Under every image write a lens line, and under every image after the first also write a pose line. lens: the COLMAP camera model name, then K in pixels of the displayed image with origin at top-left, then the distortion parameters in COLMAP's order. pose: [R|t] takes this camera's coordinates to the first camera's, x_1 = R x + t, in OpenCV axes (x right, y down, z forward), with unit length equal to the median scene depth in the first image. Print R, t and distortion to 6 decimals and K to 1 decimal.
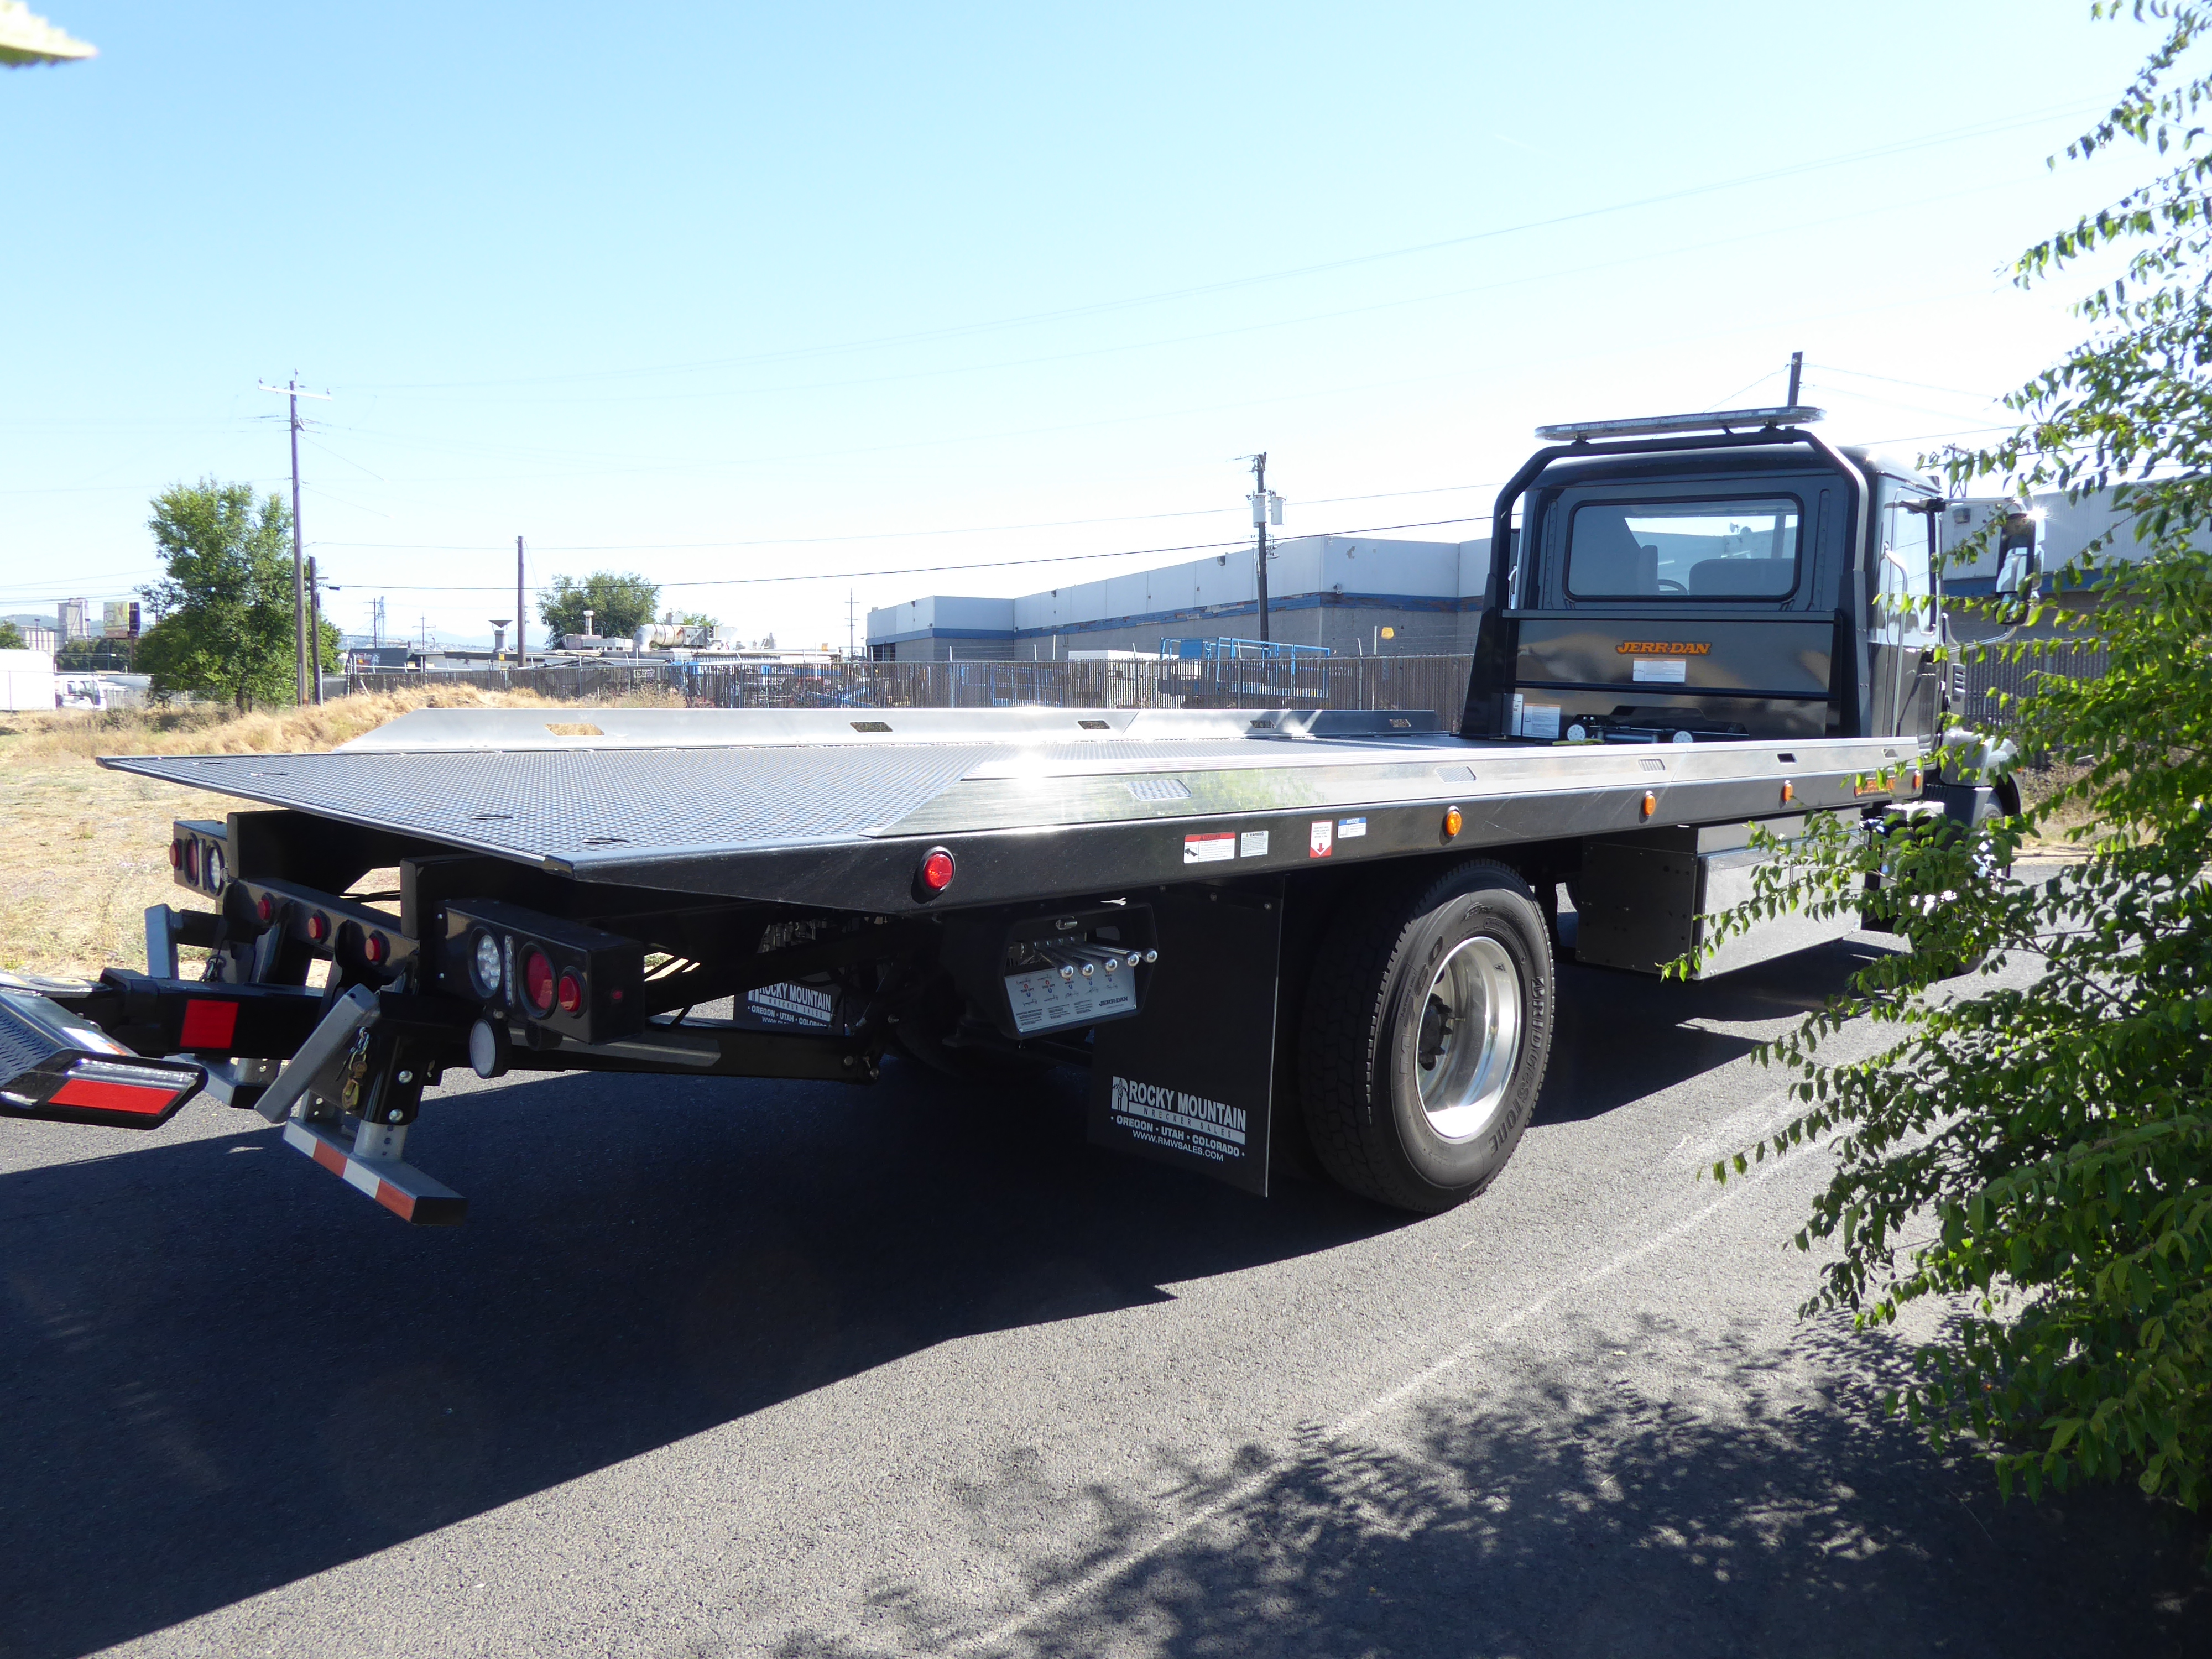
lens RADIAL K [[1575.0, 0, 1110.4], [0, 1575.0, 831.5], [0, 0, 1]] dist [-0.029337, 0.010919]
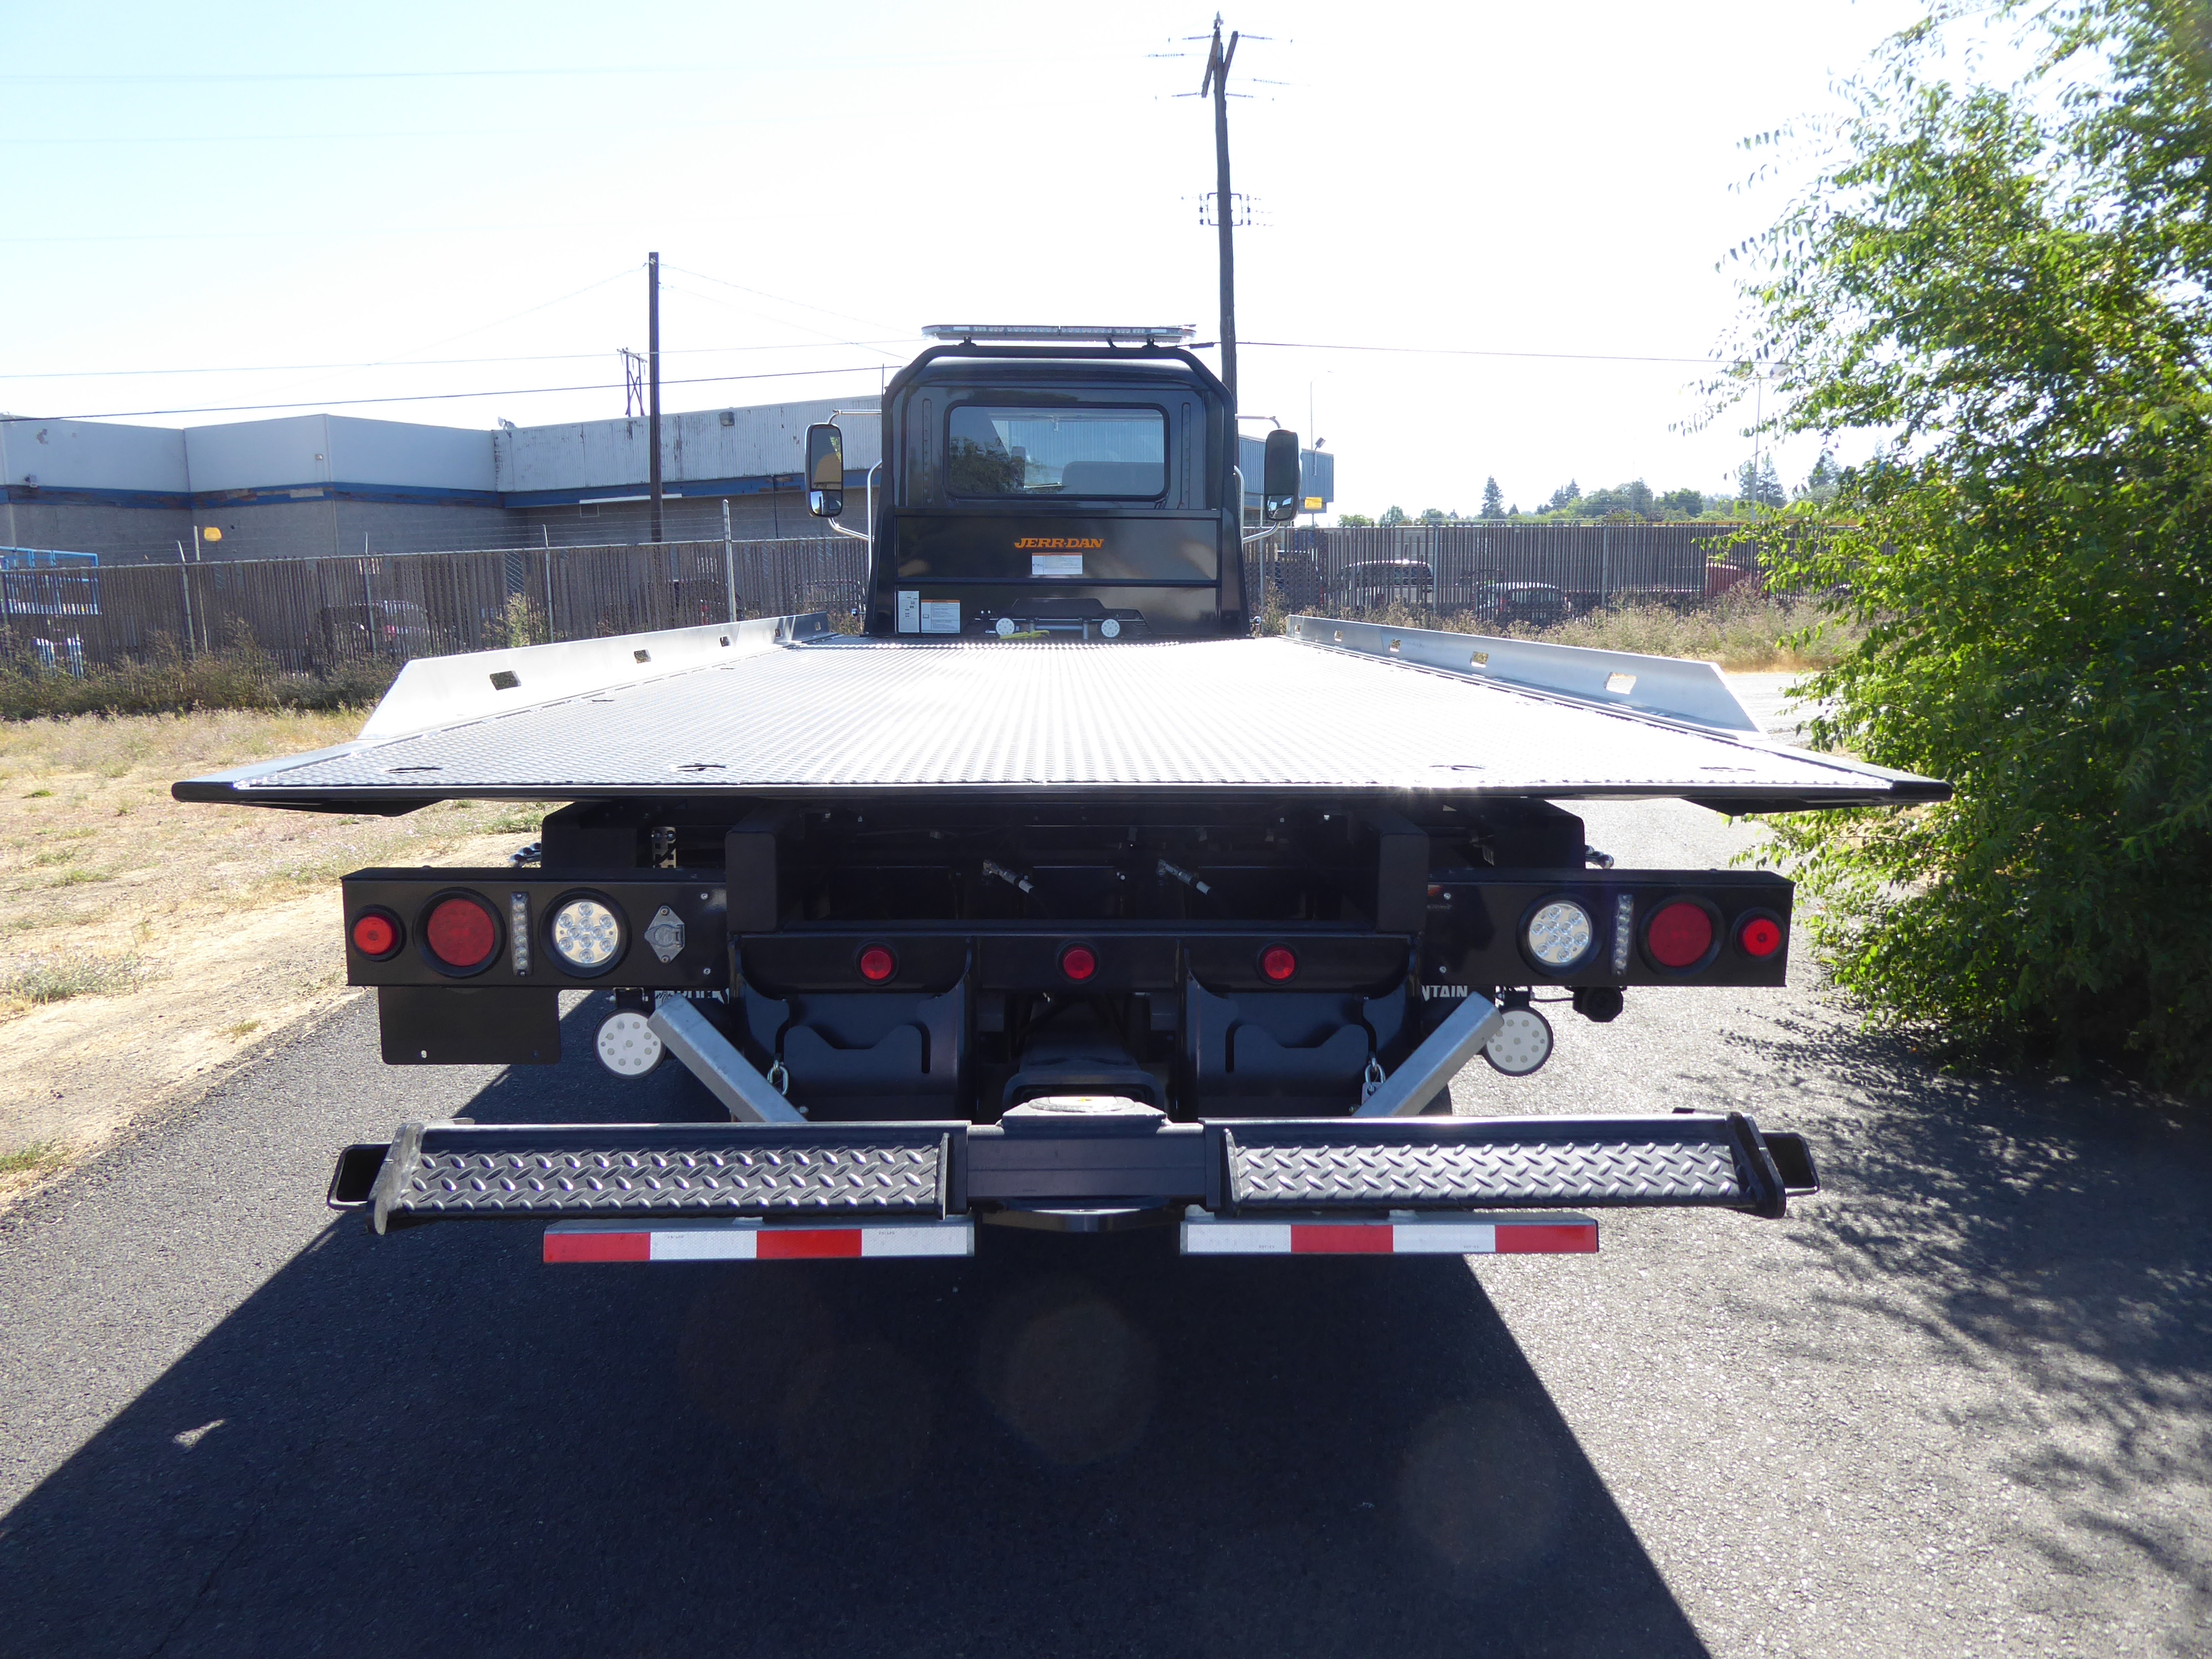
lens RADIAL K [[1575.0, 0, 1107.3], [0, 1575.0, 832.8], [0, 0, 1]] dist [-0.029337, 0.010919]
pose [[0.707022, -0.138992, 0.693399, -0.923055], [0.093571, 0.990261, 0.103089, -0.065259], [-0.700974, -0.008004, 0.713142, 0.463378]]
